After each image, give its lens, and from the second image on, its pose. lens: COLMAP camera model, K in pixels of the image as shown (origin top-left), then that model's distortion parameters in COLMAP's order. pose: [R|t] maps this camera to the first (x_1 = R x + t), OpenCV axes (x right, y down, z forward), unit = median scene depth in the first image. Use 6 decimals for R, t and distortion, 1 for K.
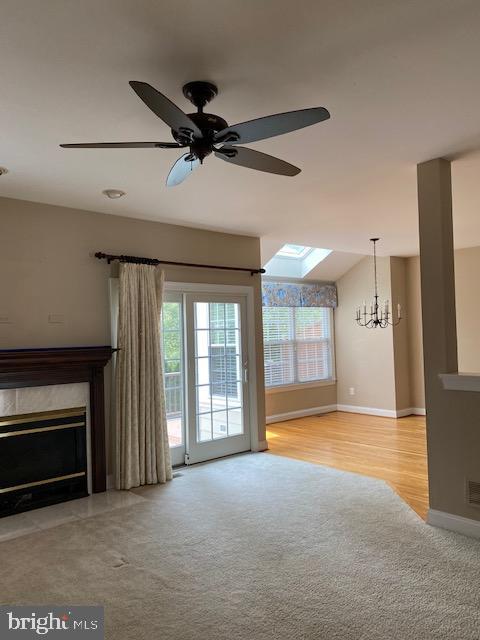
lens RADIAL K [[494.2, 0, 244.1], [0, 494.2, 325.8], [0, 0, 1]] dist [0.091680, -0.007837]
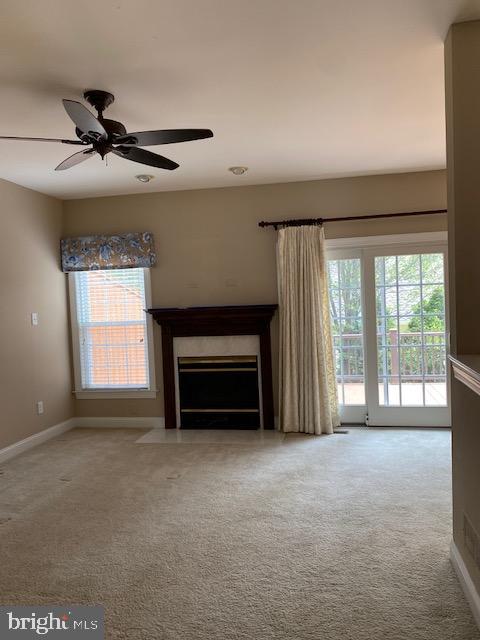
lens RADIAL K [[494.2, 0, 238.3], [0, 494.2, 316.7], [0, 0, 1]] dist [0.091680, -0.007837]
pose [[0.624939, 0.034774, -0.779898, 0.729941], [0.038628, 0.996406, 0.075382, -0.025152], [0.779717, -0.077235, 0.621350, 0.322665]]
